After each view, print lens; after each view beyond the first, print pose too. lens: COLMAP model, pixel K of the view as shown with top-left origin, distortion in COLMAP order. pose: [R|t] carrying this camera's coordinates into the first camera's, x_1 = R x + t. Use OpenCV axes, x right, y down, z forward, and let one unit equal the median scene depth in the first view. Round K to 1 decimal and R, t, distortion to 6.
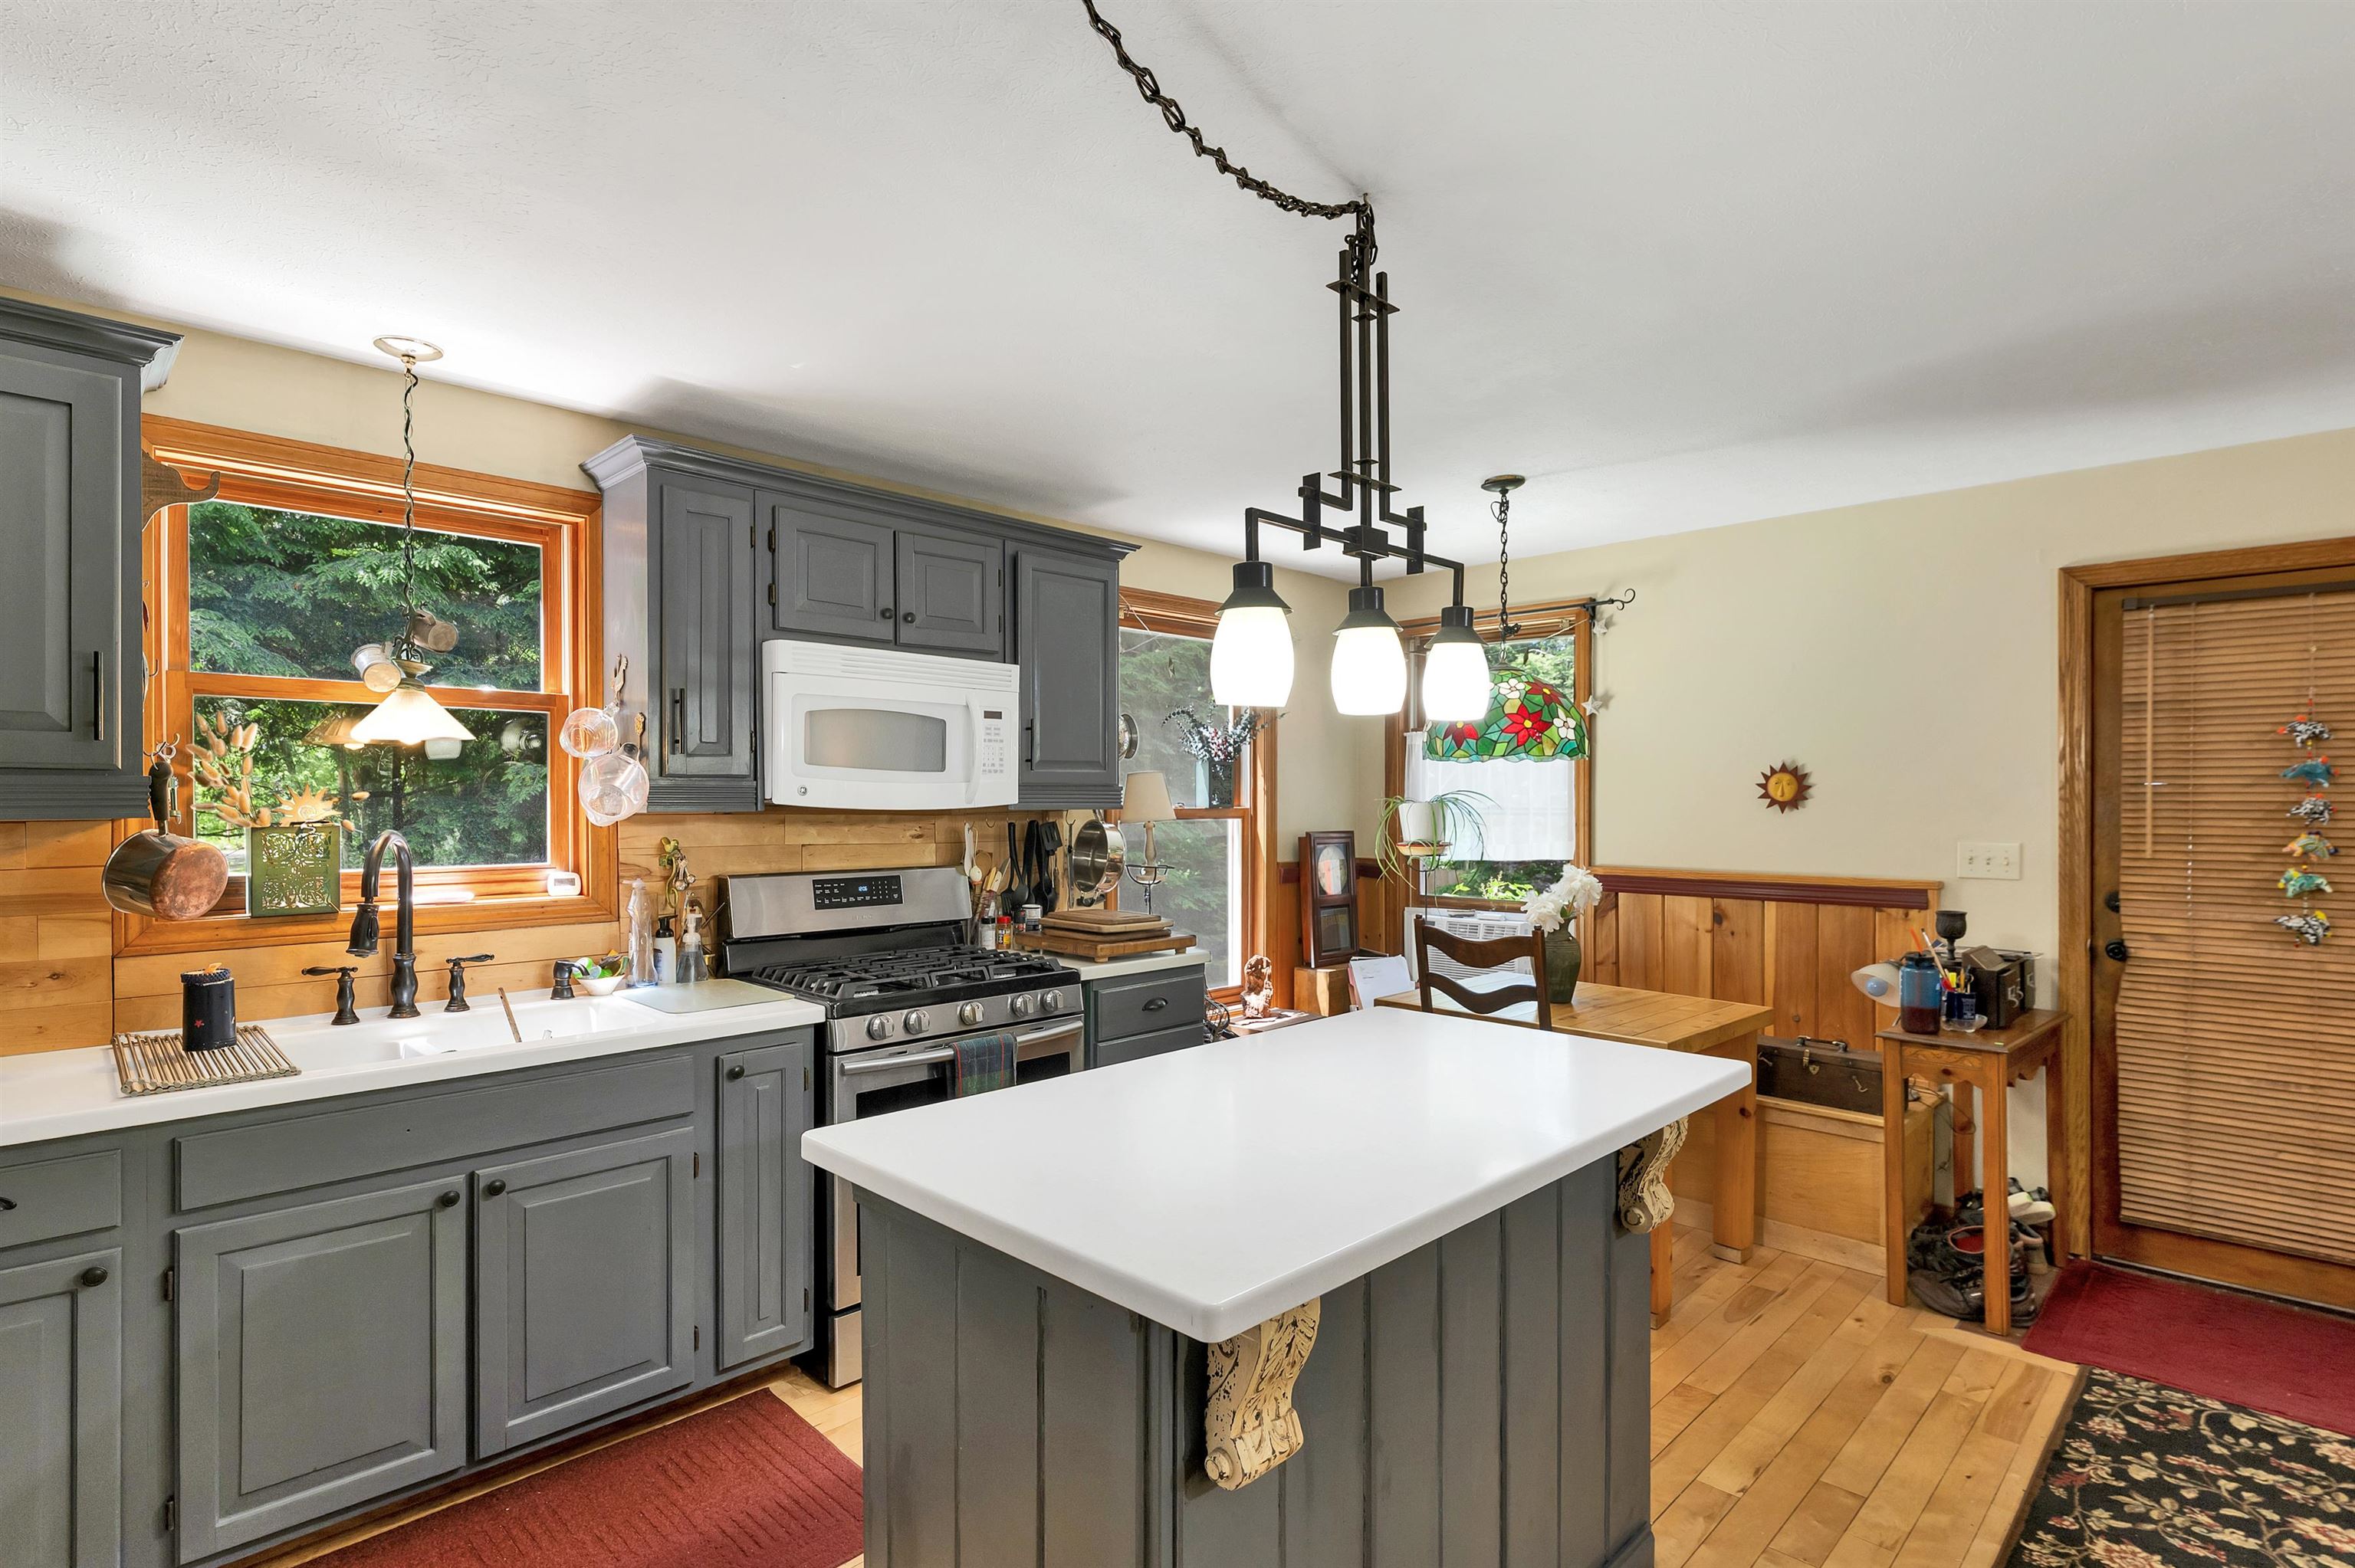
lens RADIAL K [[1159.1, 0, 1174.1], [0, 1159.1, 806.7], [0, 0, 1]] dist [0.000277, 0.000454]
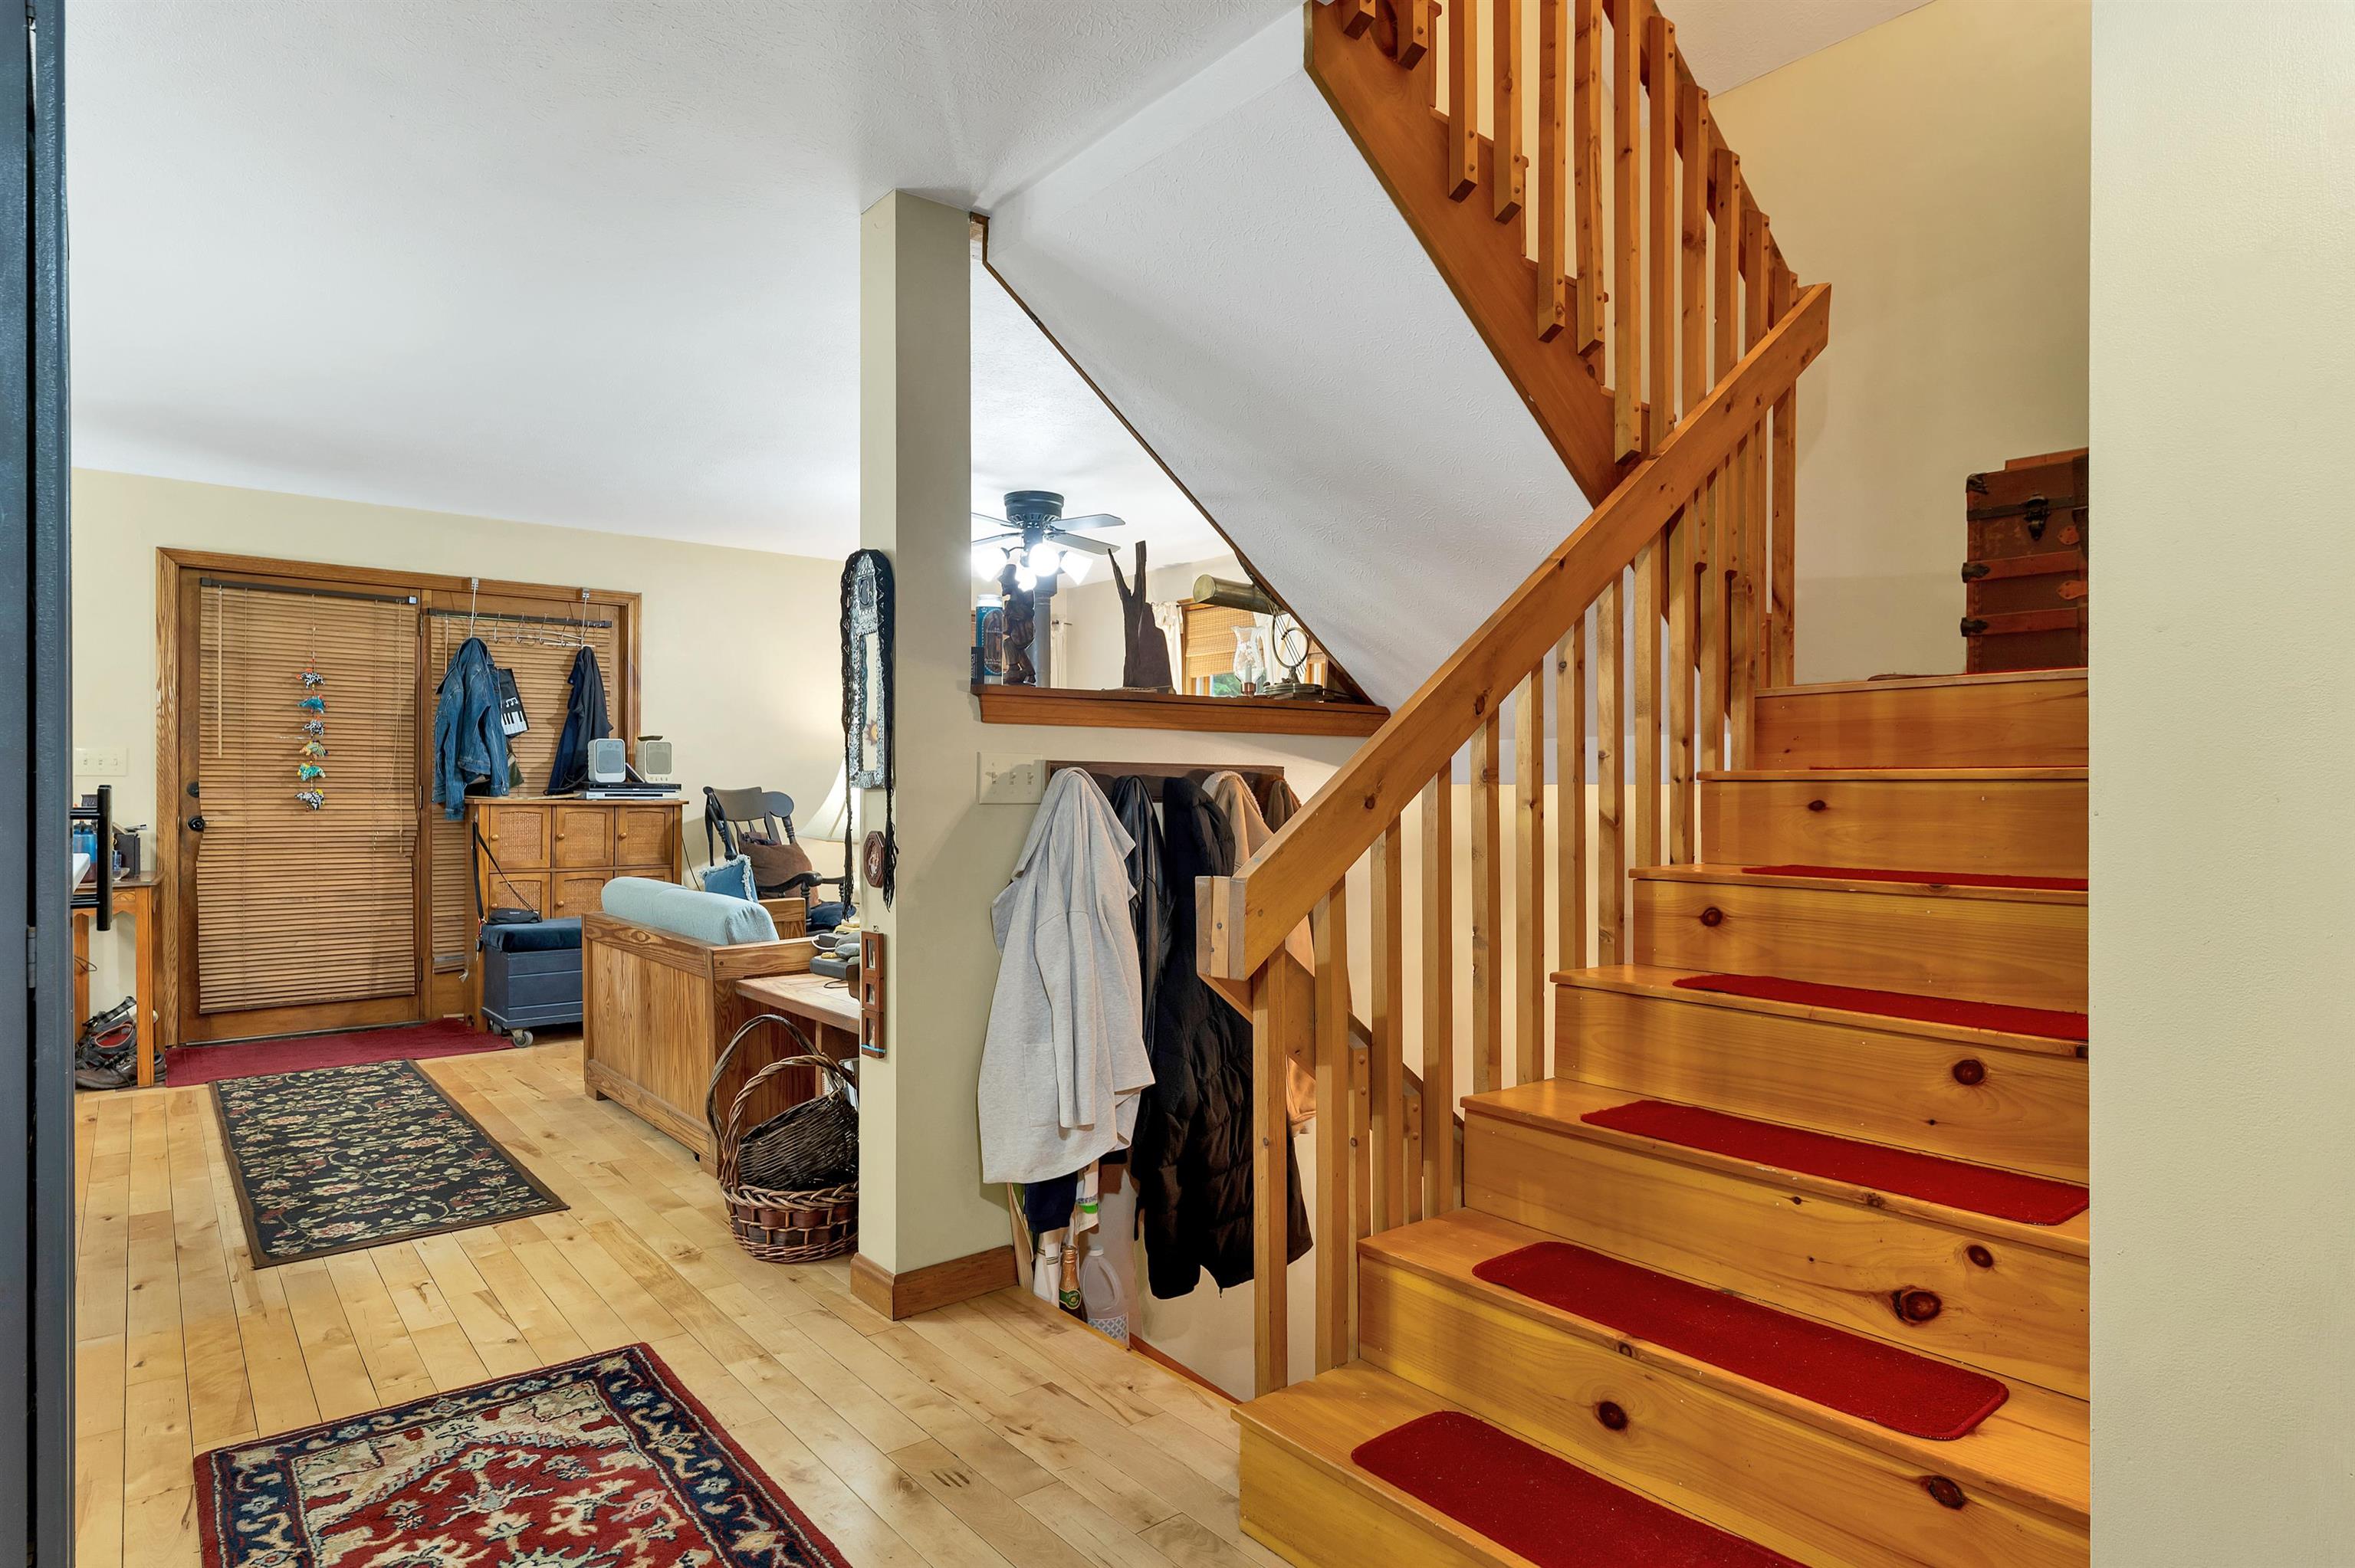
lens RADIAL K [[1294.7, 0, 1183.6], [0, 1294.7, 790.6], [0, 0, 1]] dist [0.003173, -0.000970]
pose [[0.107466, 0.000980, 0.994208, -0.651840], [0.003325, 0.999994, -0.001345, 0.091476], [-0.994203, 0.003451, 0.107462, -0.382130]]
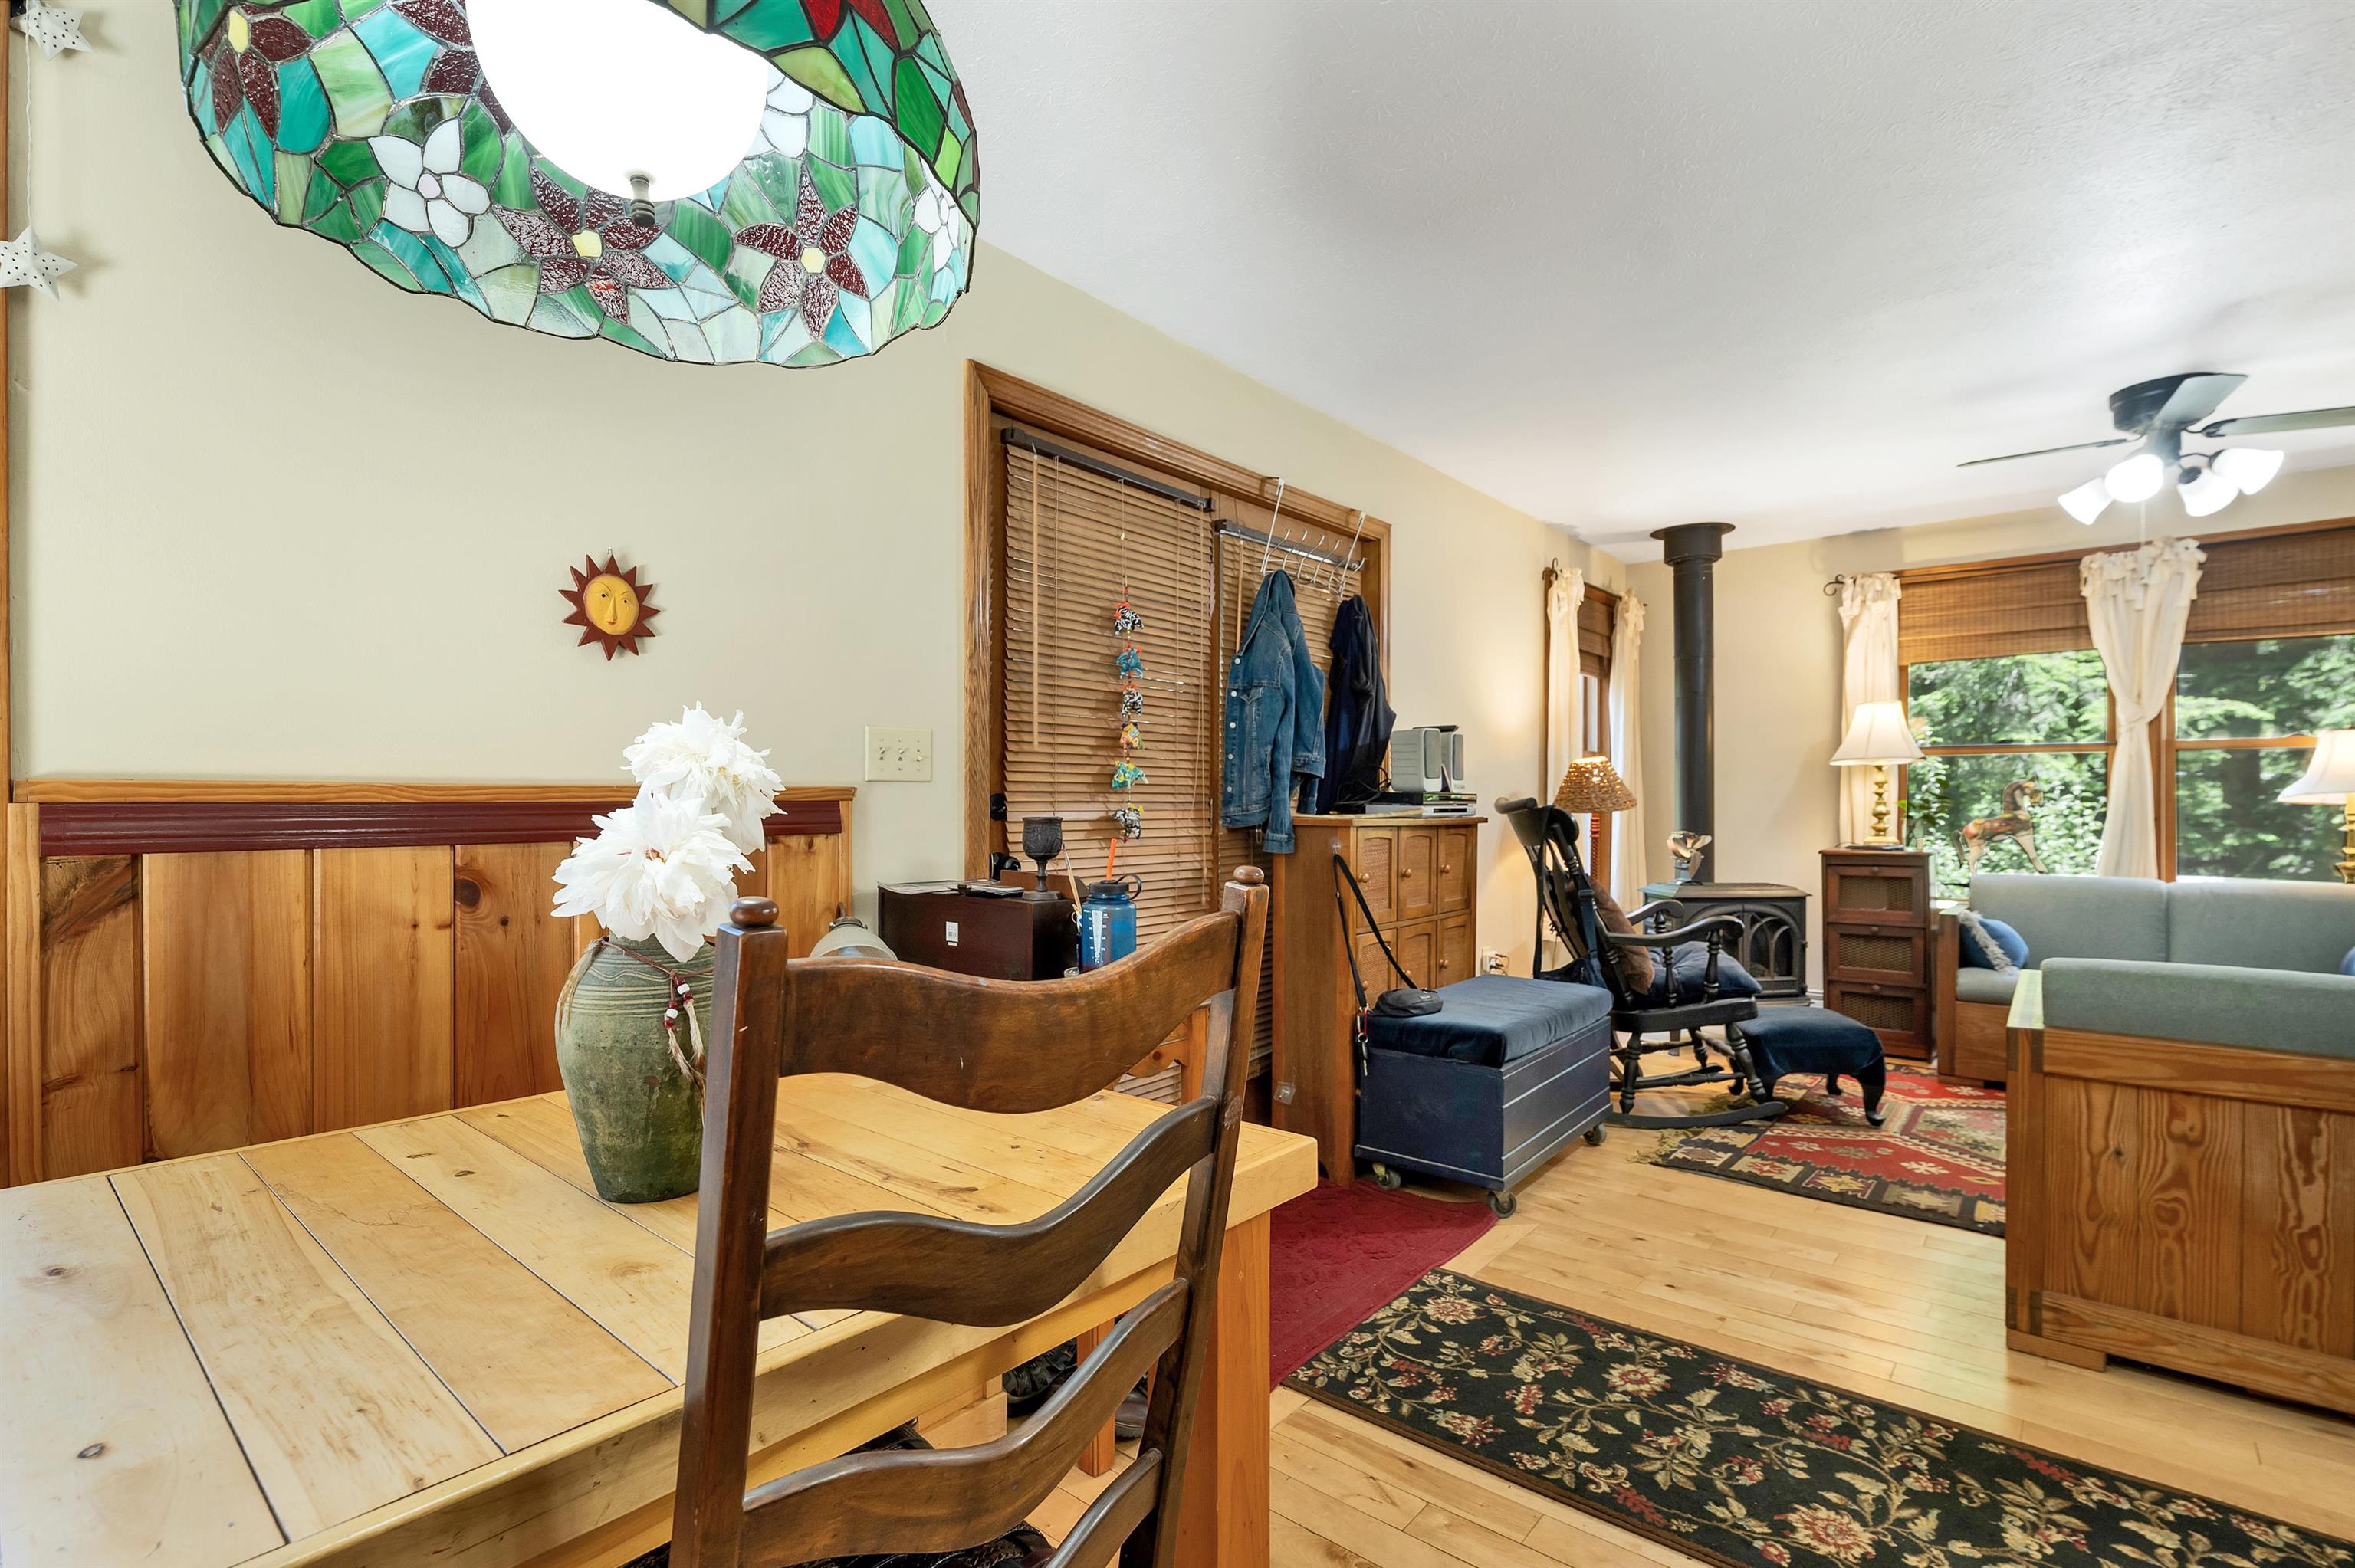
lens RADIAL K [[1086.1, 0, 1178.2], [0, 1086.1, 802.7], [0, 0, 1]] dist [0.000744, -0.000506]
pose [[-0.081842, -0.003539, 0.996639, 0.060056], [0.007060, 0.999967, 0.004131, 0.079093], [-0.996620, 0.007374, -0.081814, 0.960759]]
